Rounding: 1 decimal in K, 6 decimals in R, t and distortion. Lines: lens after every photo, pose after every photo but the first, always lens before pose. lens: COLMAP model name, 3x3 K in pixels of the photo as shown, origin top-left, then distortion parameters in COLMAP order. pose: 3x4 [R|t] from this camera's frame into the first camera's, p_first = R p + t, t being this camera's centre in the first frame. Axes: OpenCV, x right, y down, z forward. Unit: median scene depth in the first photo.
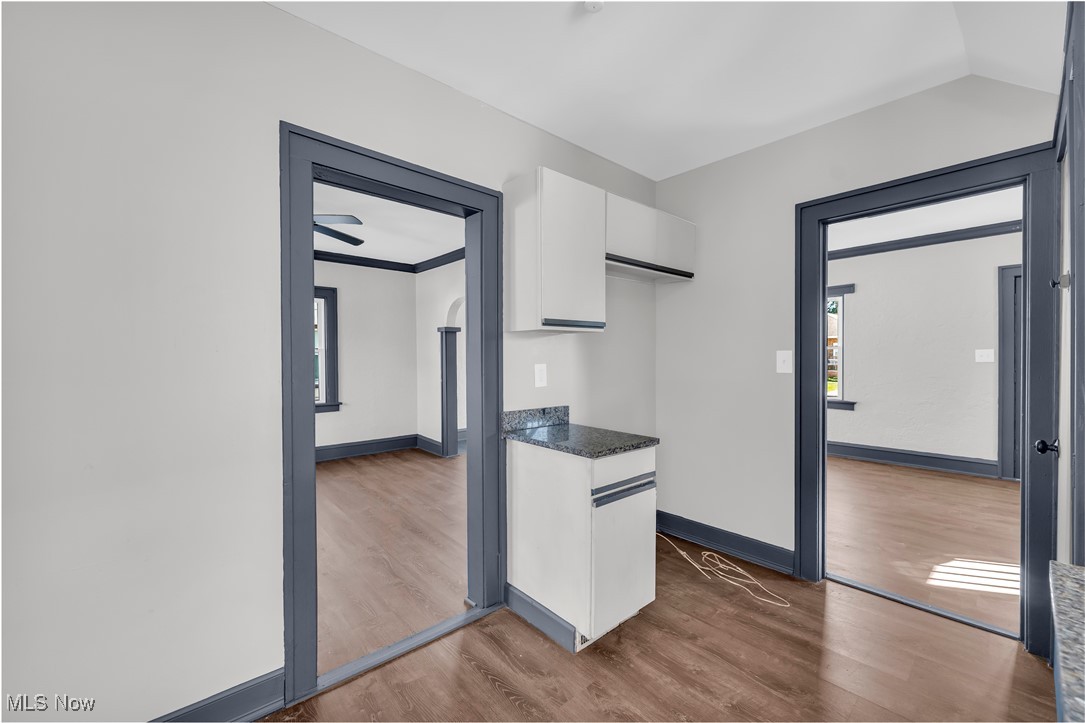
lens RADIAL K [[431.0, 0, 541.3], [0, 431.0, 369.7], [0, 0, 1]] dist [-0.001059, -0.000169]
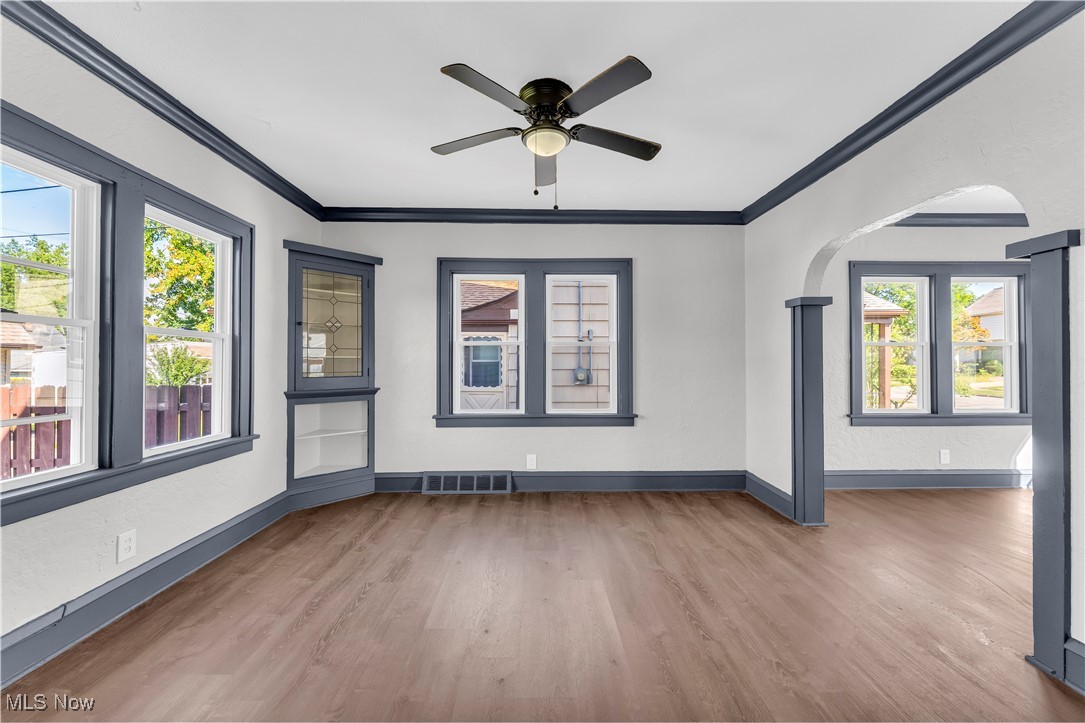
lens RADIAL K [[431.0, 0, 546.4], [0, 431.0, 362.8], [0, 0, 1]] dist [-0.001059, -0.000169]
pose [[0.772391, 0.001620, -0.635145, -0.120989], [-0.011092, 0.999879, -0.010938, -0.001601], [0.635050, 0.015493, 0.772315, 0.341567]]
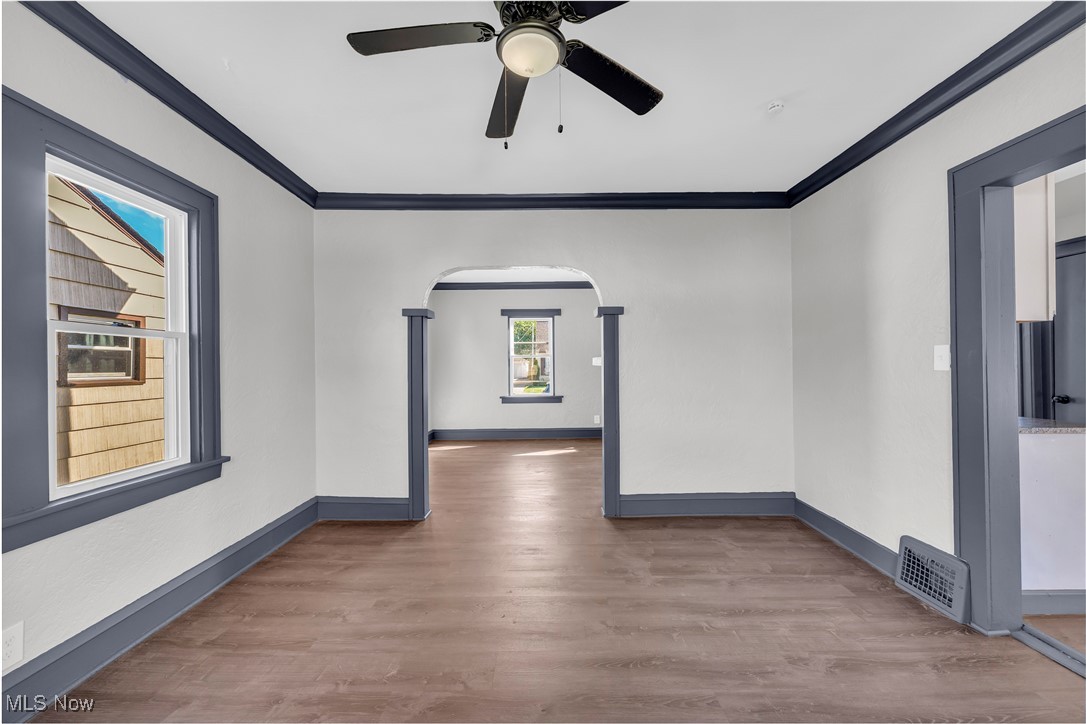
lens RADIAL K [[431.4, 0, 543.0], [0, 431.4, 364.2], [0, 0, 1]] dist [-0.001059, -0.000169]
pose [[0.643216, -0.001935, 0.765682, -0.595010], [0.020100, 0.999695, -0.014360, -0.006110], [-0.765421, 0.024627, 0.643059, 0.468996]]
